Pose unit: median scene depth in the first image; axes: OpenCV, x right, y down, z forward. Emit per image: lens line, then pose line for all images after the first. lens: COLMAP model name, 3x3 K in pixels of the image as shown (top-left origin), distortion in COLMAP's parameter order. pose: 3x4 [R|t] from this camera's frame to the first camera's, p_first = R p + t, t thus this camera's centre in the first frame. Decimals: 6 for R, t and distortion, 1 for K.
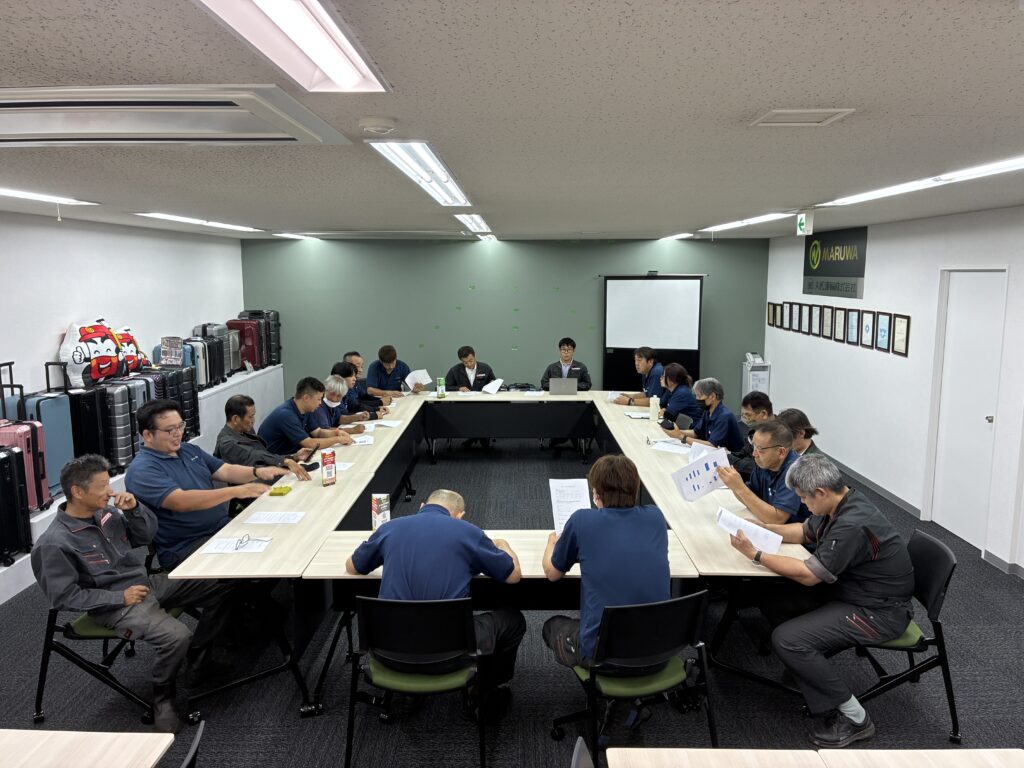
lens RADIAL K [[776.6, 0, 512.0], [0, 776.6, 384.0], [0, 0, 1]] dist [0.020071, 0.000227]
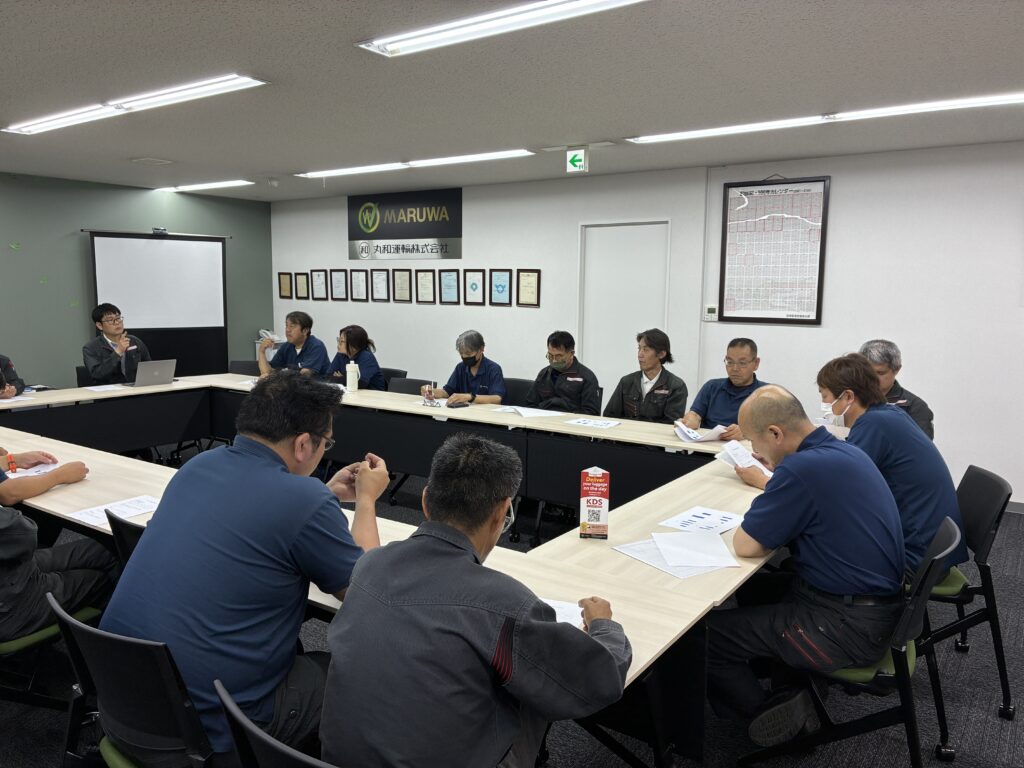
lens RADIAL K [[776.6, 0, 512.0], [0, 776.6, 384.0], [0, 0, 1]] dist [0.020071, 0.000227]
pose [[0.571185, -0.092897, 0.815548, -0.370452], [0.104899, 0.993689, 0.039720, 0.022652], [-0.814091, 0.062863, 0.577325, 0.361955]]
